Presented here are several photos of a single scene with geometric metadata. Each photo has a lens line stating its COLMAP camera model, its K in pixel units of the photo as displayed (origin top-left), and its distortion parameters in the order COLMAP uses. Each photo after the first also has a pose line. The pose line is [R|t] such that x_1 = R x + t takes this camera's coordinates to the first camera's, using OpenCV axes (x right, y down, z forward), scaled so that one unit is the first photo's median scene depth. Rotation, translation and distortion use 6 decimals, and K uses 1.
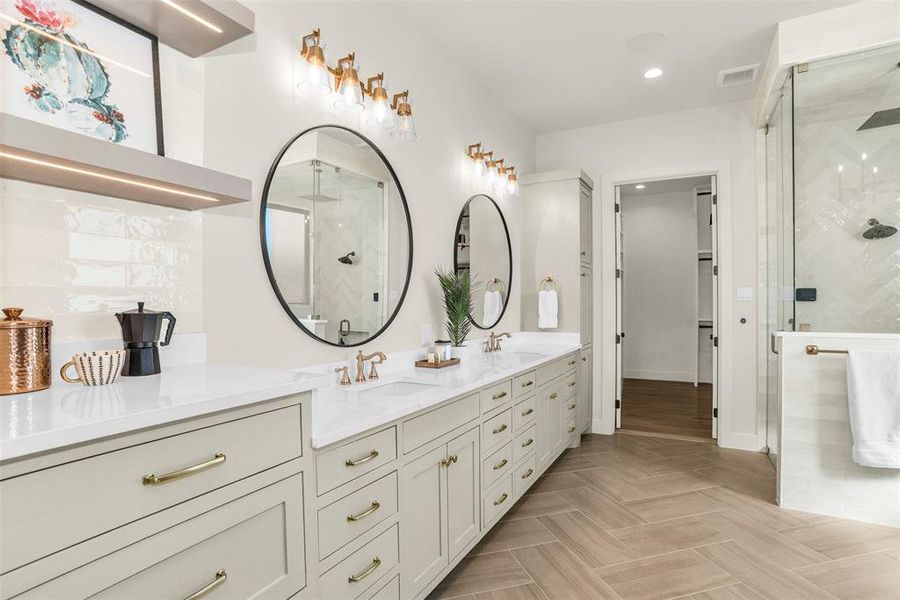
lens RADIAL K [[461.3, 0, 450.0], [0, 461.3, 300.0], [0, 0, 1]] dist [-0.074358, 0.044850]
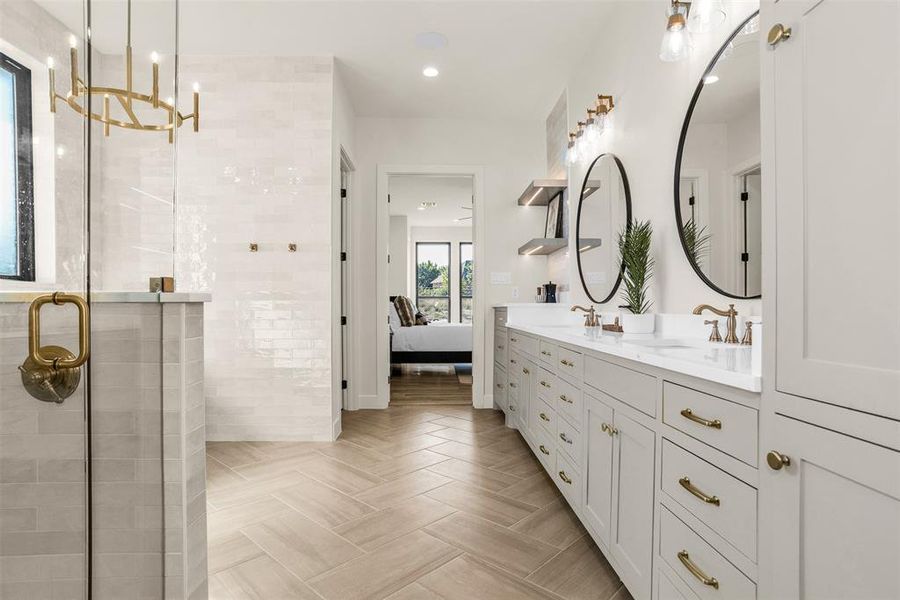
lens RADIAL K [[461.3, 0, 450.0], [0, 461.3, 300.0], [0, 0, 1]] dist [-0.074358, 0.044850]
pose [[-0.864619, -0.002510, -0.502422, 0.739592], [0.005295, 0.999886, -0.014108, 0.083797], [0.502400, -0.014858, -0.864508, 1.586731]]
